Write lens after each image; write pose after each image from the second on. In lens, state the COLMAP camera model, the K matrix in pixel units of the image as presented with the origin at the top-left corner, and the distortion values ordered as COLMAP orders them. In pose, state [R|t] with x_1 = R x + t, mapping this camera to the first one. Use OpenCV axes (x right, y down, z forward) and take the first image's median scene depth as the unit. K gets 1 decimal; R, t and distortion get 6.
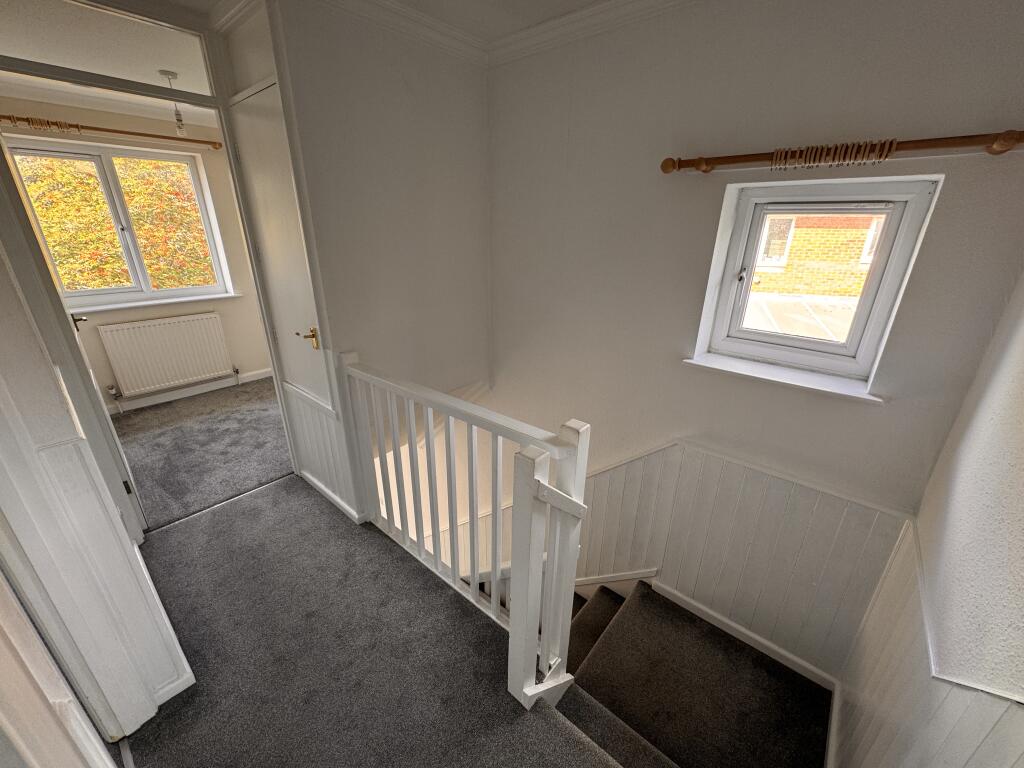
lens RADIAL K [[409.1, 0, 506.5], [0, 409.1, 389.5], [0, 0, 1]] dist [-0.000649, 0.000186]
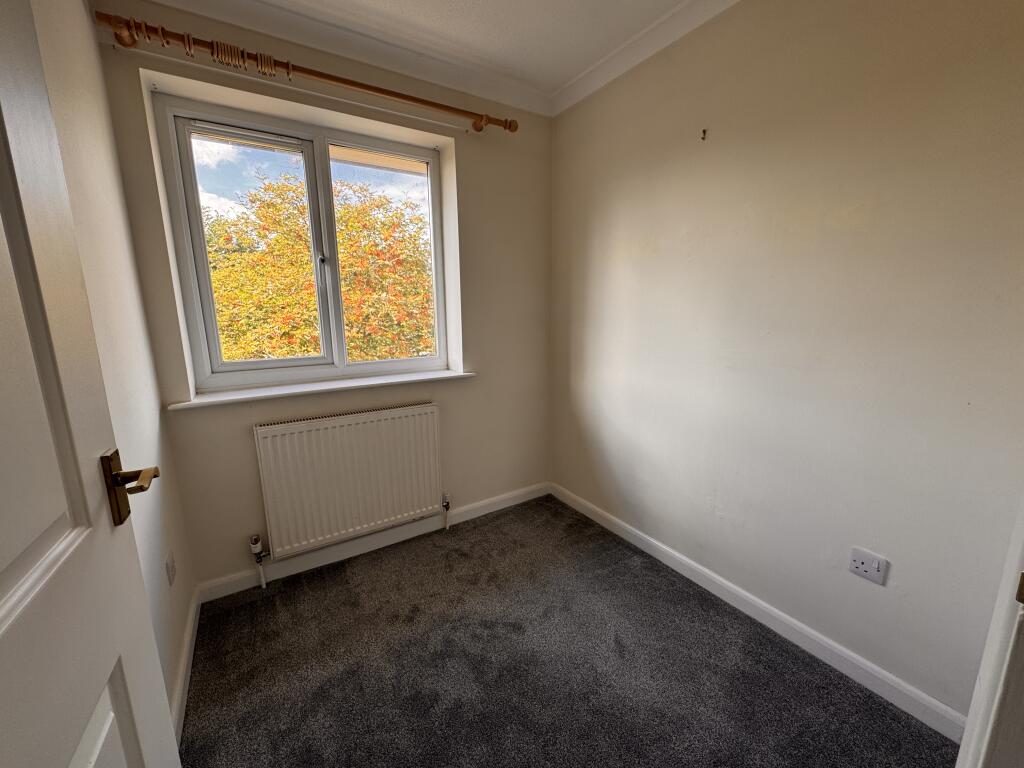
lens RADIAL K [[454.9, 0, 523.3], [0, 454.9, 397.2], [0, 0, 1]] dist [0.001729, 0.000169]
pose [[0.954499, 0.046233, -0.294609, -0.427035], [-0.096423, 0.982690, -0.158185, -0.114868], [0.282196, 0.179394, 0.942435, 0.461942]]
